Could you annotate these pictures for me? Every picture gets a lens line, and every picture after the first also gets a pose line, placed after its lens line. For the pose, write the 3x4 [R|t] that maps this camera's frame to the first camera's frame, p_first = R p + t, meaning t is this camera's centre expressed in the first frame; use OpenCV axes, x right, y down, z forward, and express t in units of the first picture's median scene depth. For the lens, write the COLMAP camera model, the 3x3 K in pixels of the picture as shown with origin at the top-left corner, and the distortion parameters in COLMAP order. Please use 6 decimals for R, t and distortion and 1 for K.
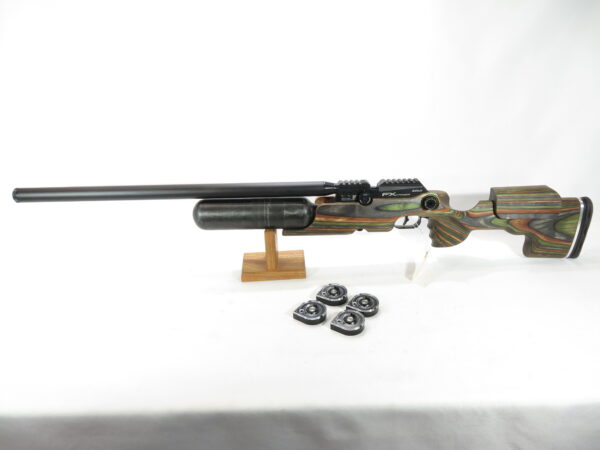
lens RADIAL K [[423.0, 0, 300.0], [0, 423.0, 225.0], [0, 0, 1]] dist [0.003714, 0.006353]
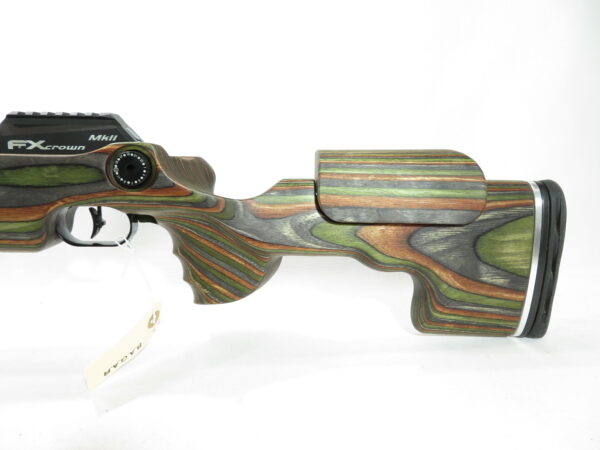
lens RADIAL K [[423.0, 0, 300.0], [0, 423.0, 225.0], [0, 0, 1]] dist [0.003714, 0.006353]
pose [[0.998945, 0.028687, 0.035860, 0.428456], [-0.019651, 0.972802, -0.230804, 0.075556], [-0.041506, 0.229856, 0.972339, 0.629964]]
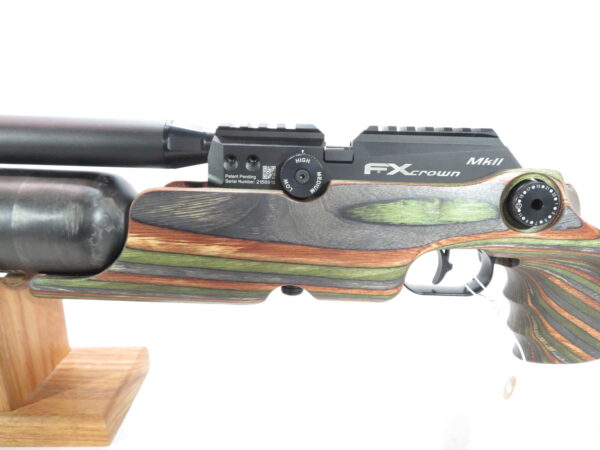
lens RADIAL K [[423.0, 0, 300.0], [0, 423.0, 225.0], [0, 0, 1]] dist [0.003714, 0.006353]
pose [[0.998595, 0.052360, -0.008094, 0.151202], [-0.052940, 0.980032, -0.191664, 0.023343], [-0.002103, 0.191823, 0.981427, 0.707031]]
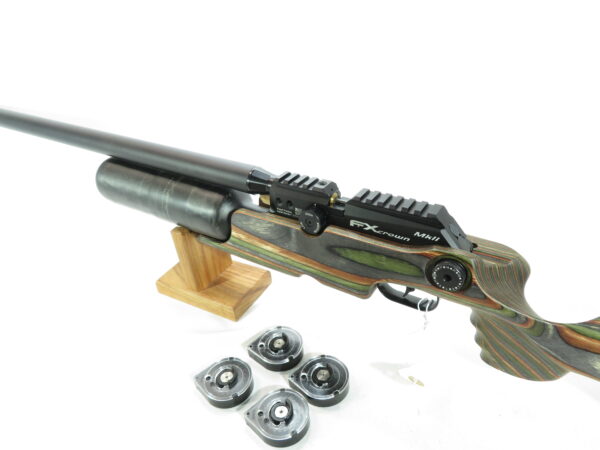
lens RADIAL K [[434.6, 0, 300.0], [0, 434.6, 225.0], [0, 0, 1]] dist [-0.029692, -0.001647]
pose [[0.825440, 0.267133, -0.497282, 0.369655], [-0.203125, 0.962490, 0.179869, -0.137155], [0.526678, -0.047460, 0.848739, 0.572472]]
